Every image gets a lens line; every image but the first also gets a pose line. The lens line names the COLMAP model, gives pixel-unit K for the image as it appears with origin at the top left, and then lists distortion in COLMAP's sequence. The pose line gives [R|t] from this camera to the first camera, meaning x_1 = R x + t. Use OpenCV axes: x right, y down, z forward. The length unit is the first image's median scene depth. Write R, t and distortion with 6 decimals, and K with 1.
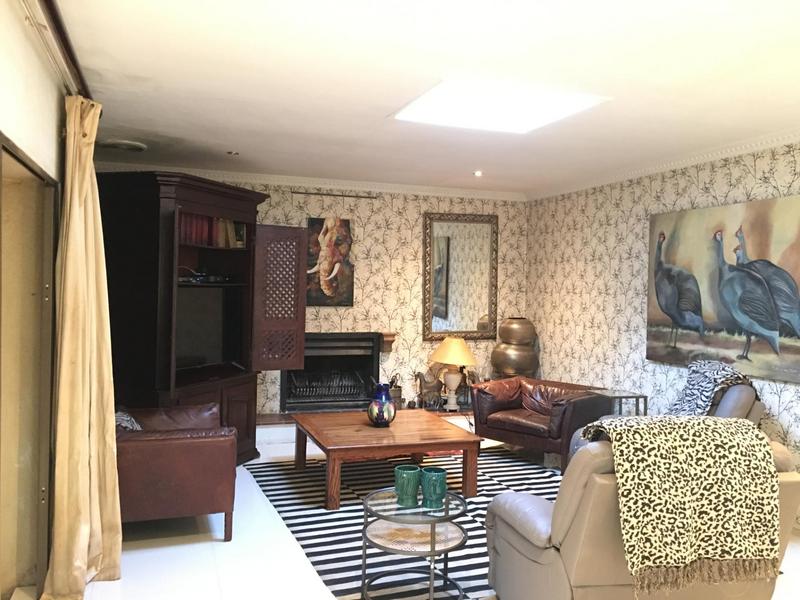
lens RADIAL K [[716.6, 0, 431.1], [0, 716.6, 293.1], [0, 0, 1]] dist [0.025674, -0.028632]
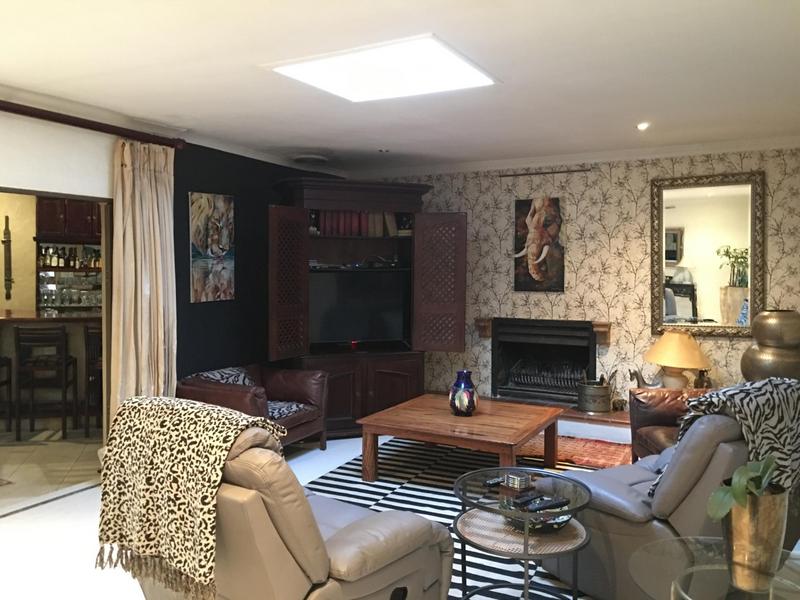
lens RADIAL K [[716.6, 0, 399.9], [0, 716.6, 299.4], [0, 0, 1]] dist [0.025674, -0.028632]
pose [[0.607735, 0.018566, -0.793923, 0.498207], [0.001514, 0.999698, 0.024537, 0.005334], [0.794139, -0.016114, 0.607523, 0.275031]]
